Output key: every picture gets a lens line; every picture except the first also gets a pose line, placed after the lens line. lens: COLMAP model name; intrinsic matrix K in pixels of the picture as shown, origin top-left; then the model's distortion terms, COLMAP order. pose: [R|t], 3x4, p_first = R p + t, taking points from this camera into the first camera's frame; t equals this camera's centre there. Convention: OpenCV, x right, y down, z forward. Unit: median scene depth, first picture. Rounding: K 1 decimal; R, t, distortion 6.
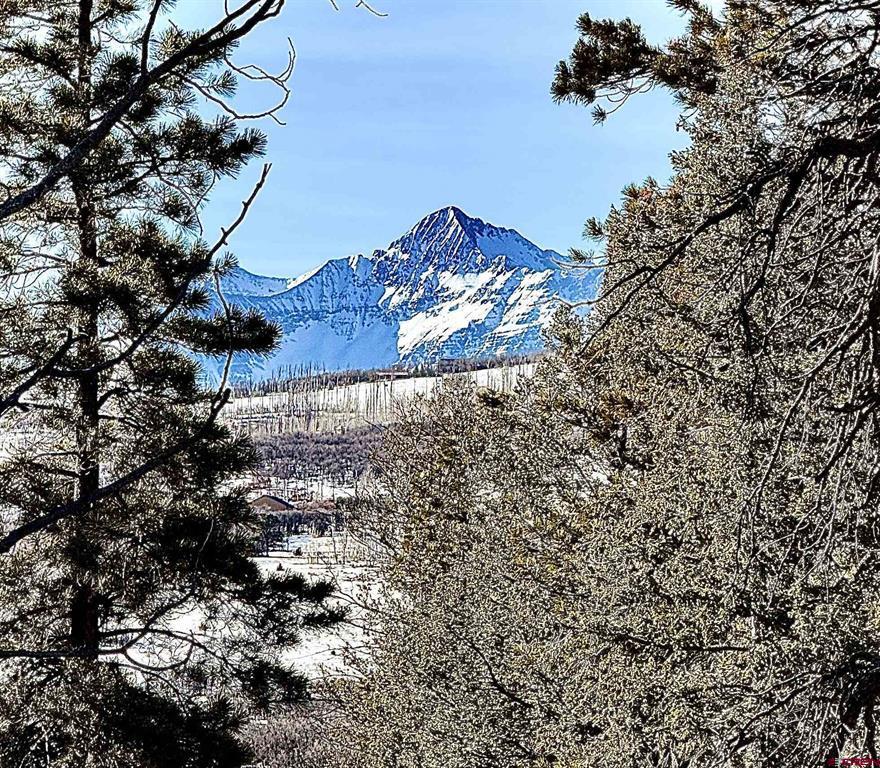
lens RADIAL K [[3550.4, 0, 432.1], [0, 3550.4, 383.3], [0, 0, 1]] dist [0.502819, 0.000000]
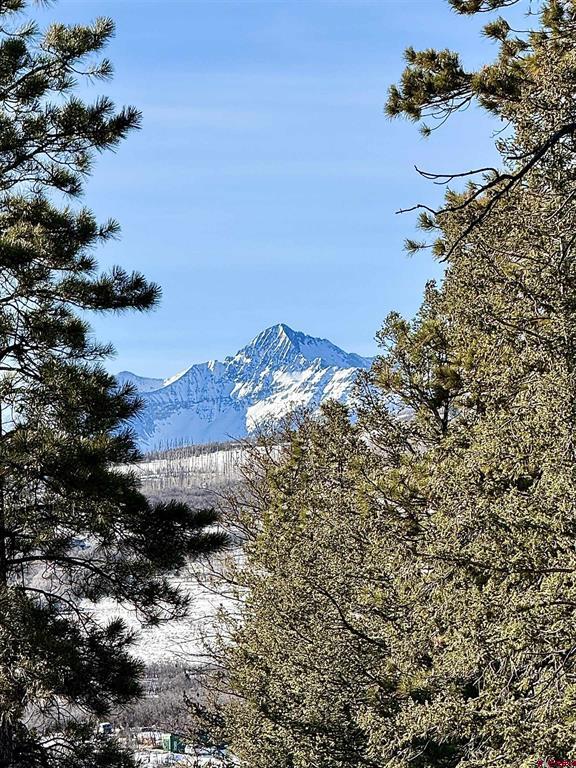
lens RADIAL K [[3664.8, 0, 292.0], [0, 3664.8, 384.2], [0, 0, 1]] dist [0.386853, 0.000000]
pose [[0.999603, -0.027012, -0.008059, 0.008903], [0.027317, 0.998805, 0.040517, -0.036233], [0.006955, -0.040721, 0.999146, -0.183355]]
